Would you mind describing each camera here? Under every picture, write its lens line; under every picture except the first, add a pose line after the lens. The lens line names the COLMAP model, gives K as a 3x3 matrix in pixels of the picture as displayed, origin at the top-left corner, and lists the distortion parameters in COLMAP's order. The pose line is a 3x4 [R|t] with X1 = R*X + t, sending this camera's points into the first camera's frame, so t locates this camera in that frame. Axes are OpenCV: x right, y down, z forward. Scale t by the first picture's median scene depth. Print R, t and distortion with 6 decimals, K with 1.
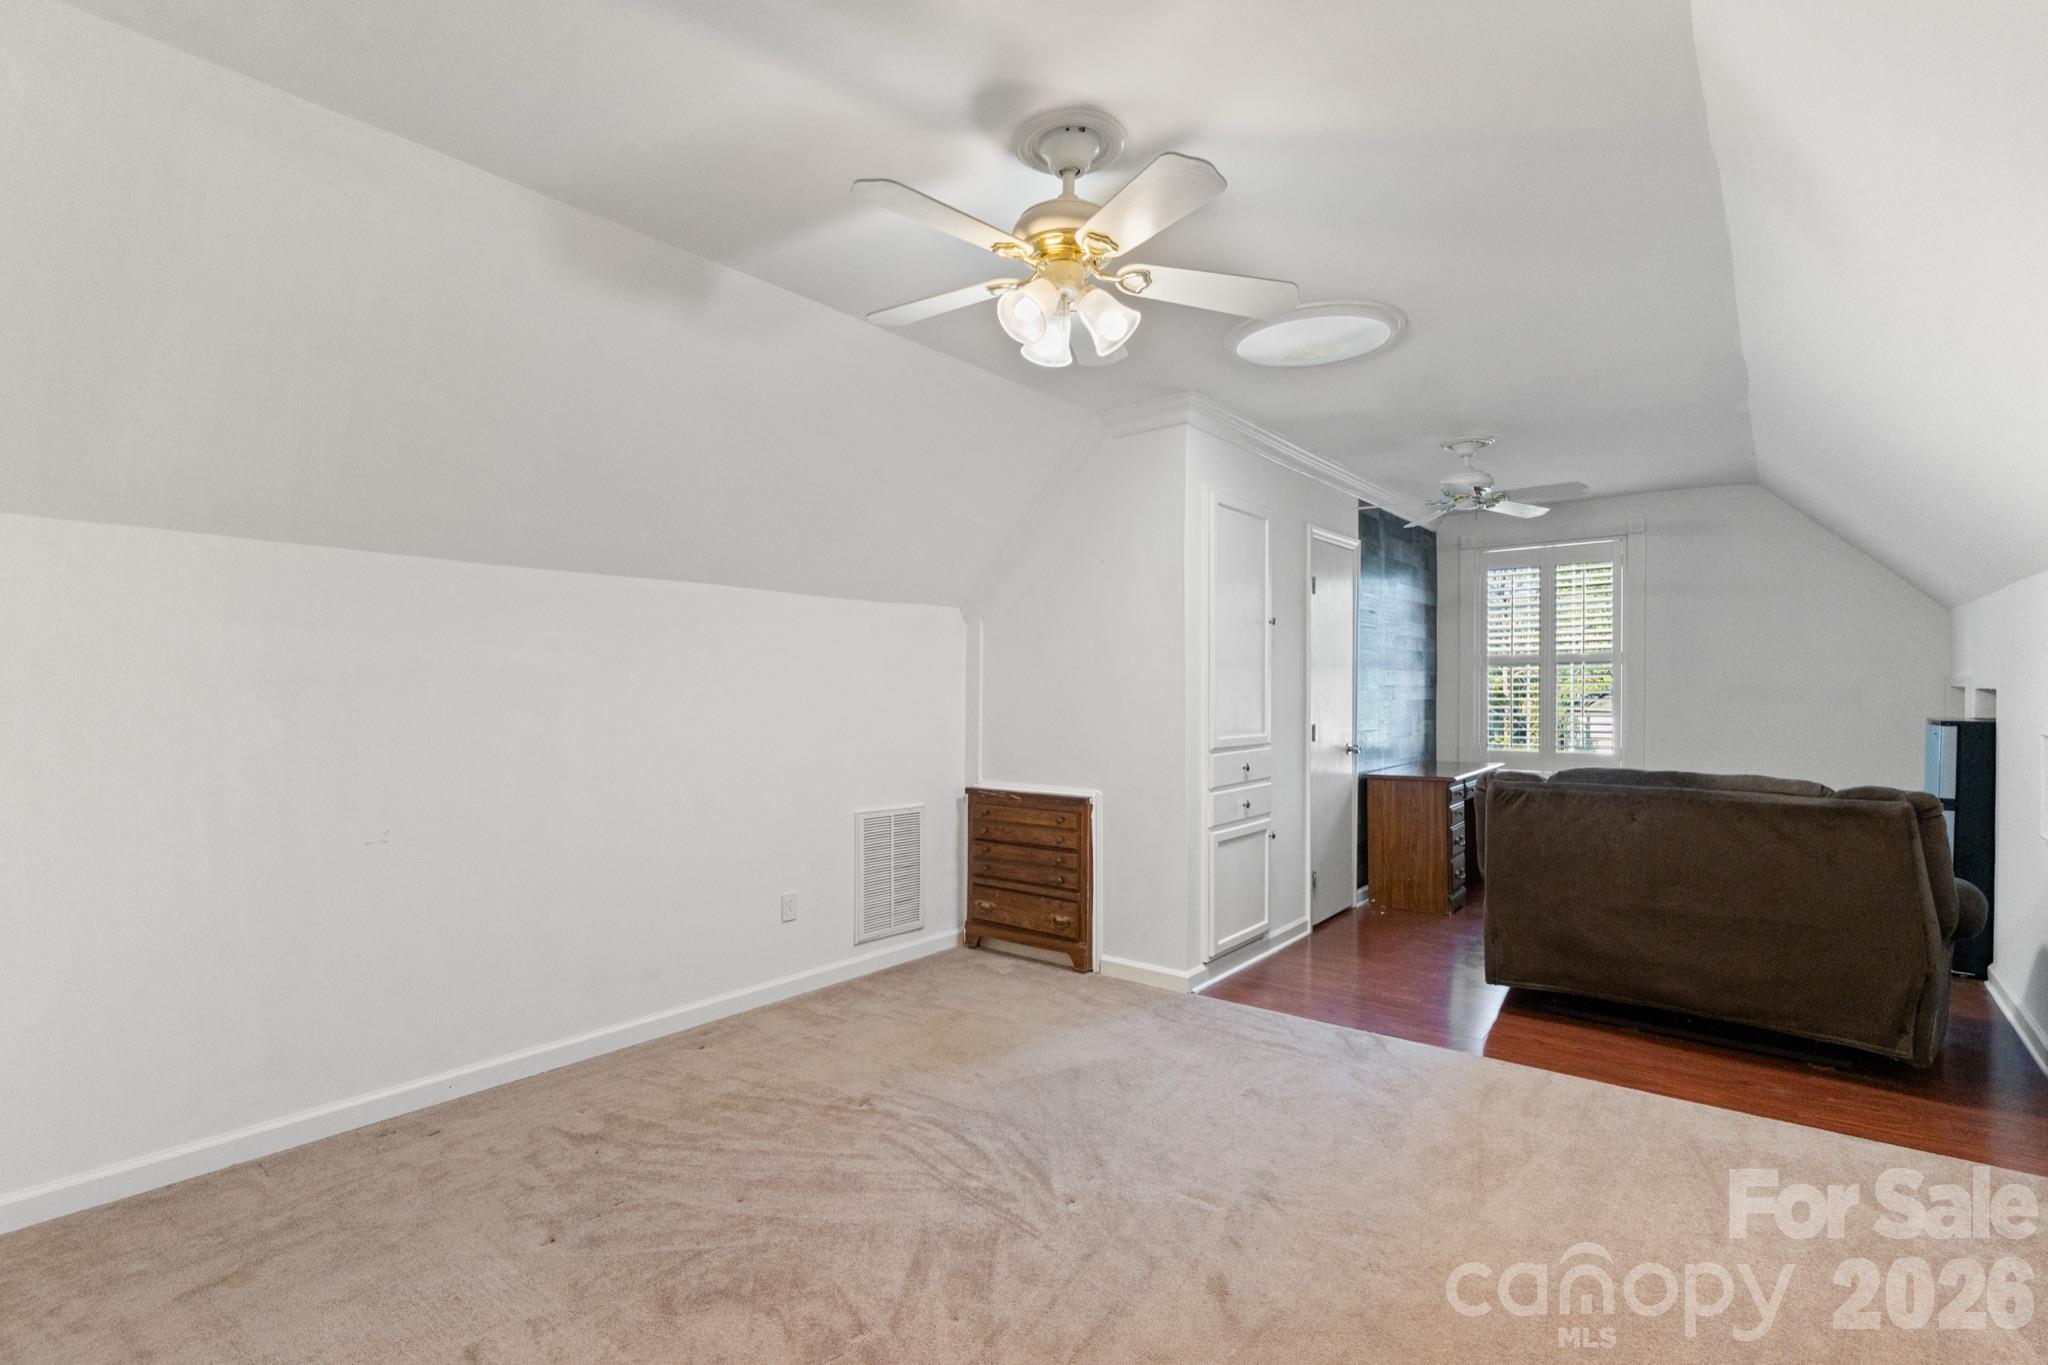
lens RADIAL K [[958.4, 0, 1028.1], [0, 958.4, 703.7], [0, 0, 1]] dist [-0.002332, -0.000304]
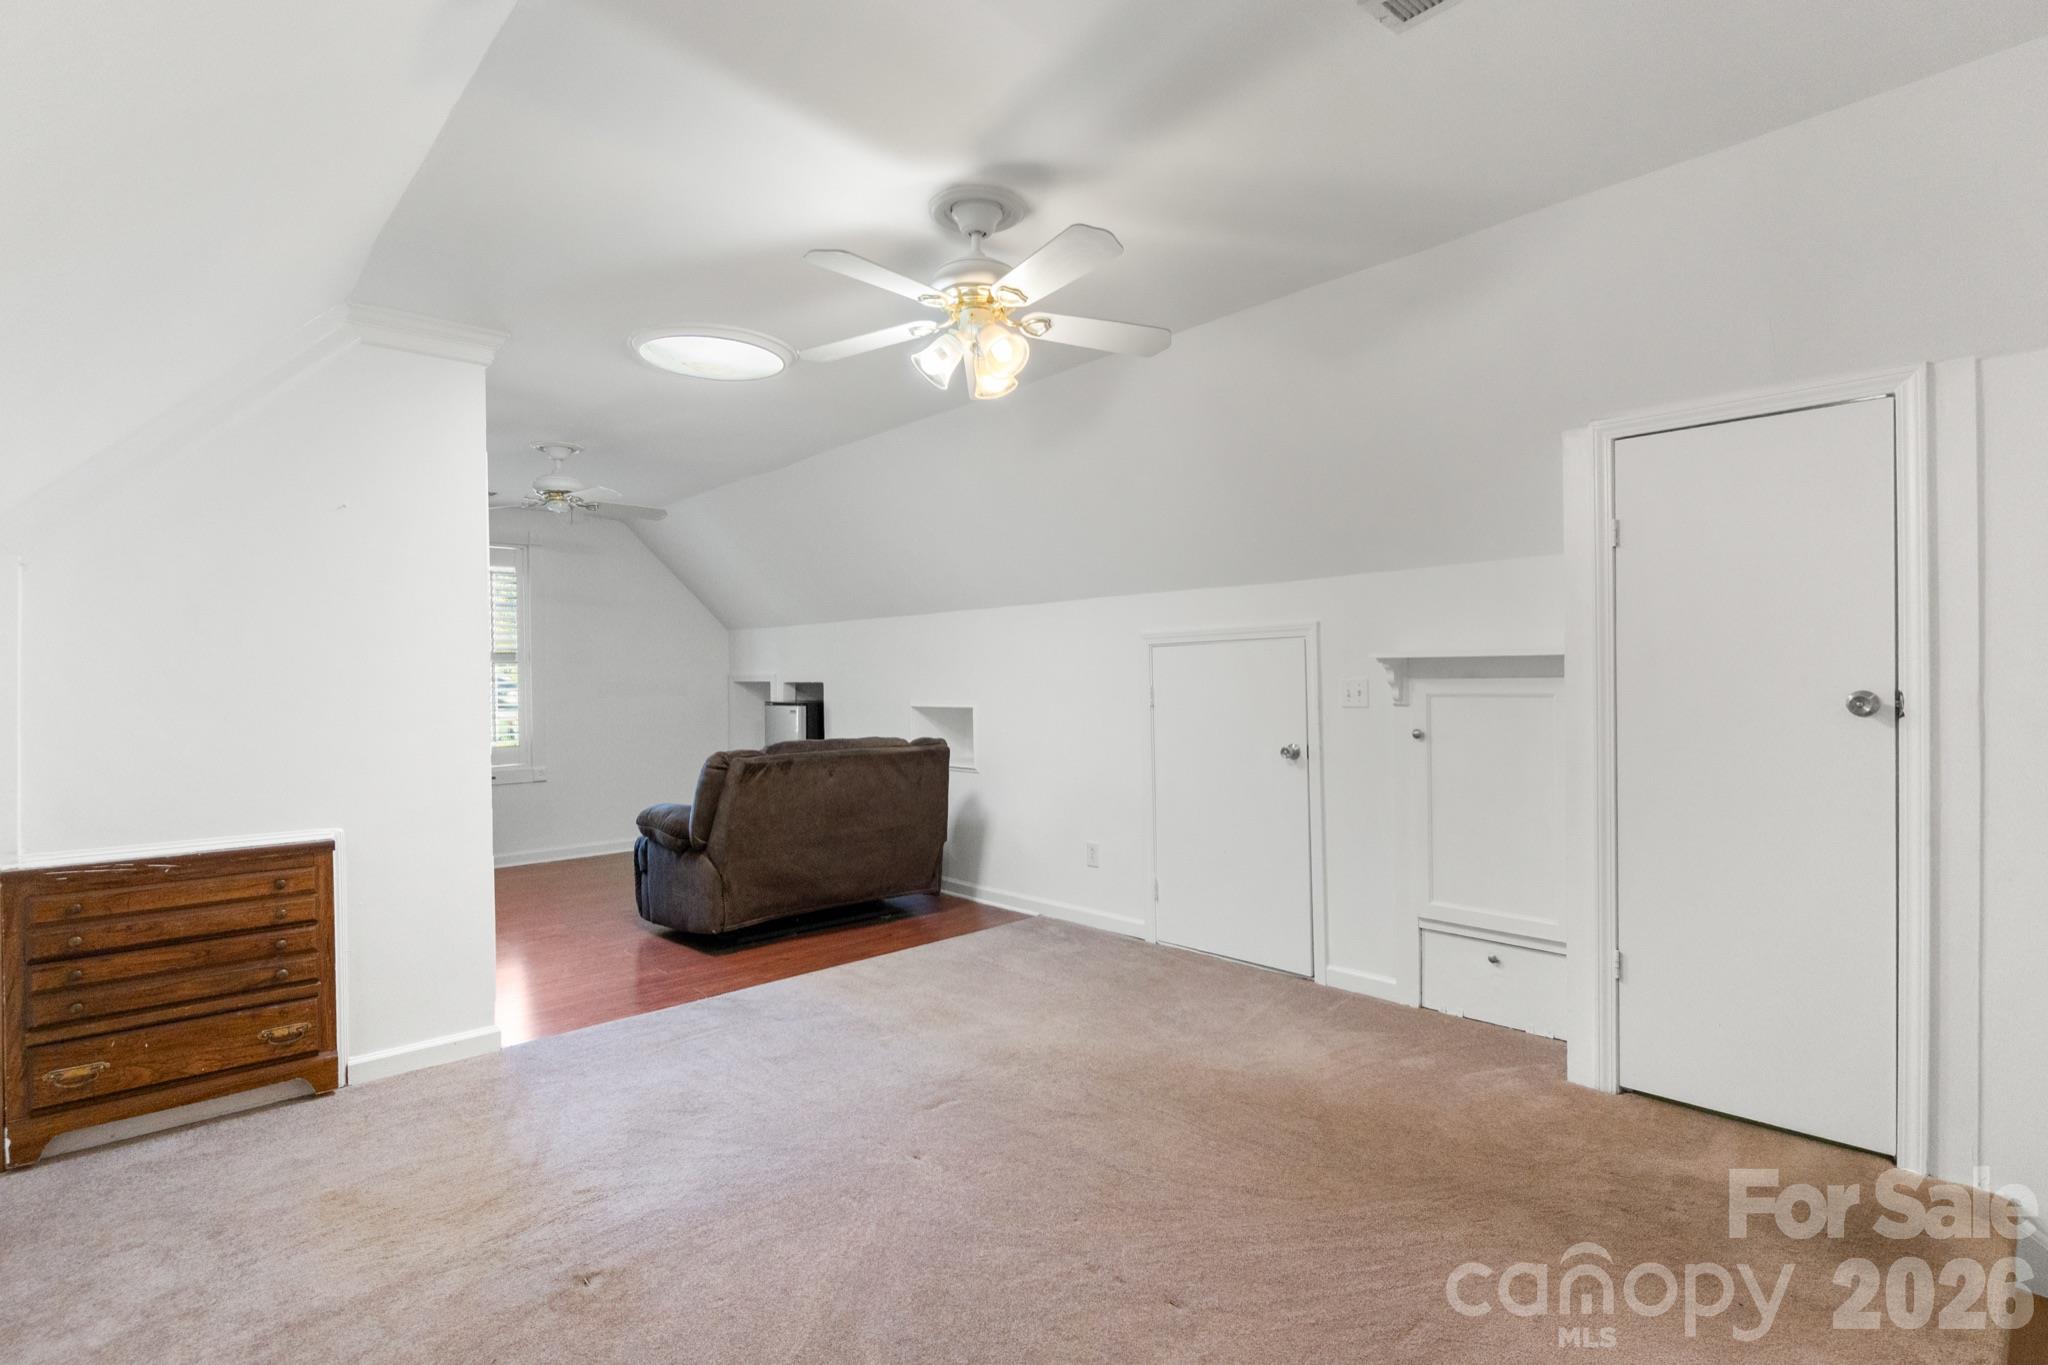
lens RADIAL K [[962.6, 0, 1024.0], [0, 962.6, 682.5], [0, 0, 1]] dist [-0.001758, 0.000604]
pose [[0.148053, -0.001763, 0.988978, -0.555764], [0.023317, 0.999727, -0.001709, -0.003657], [-0.988705, 0.023313, 0.148053, 0.394721]]
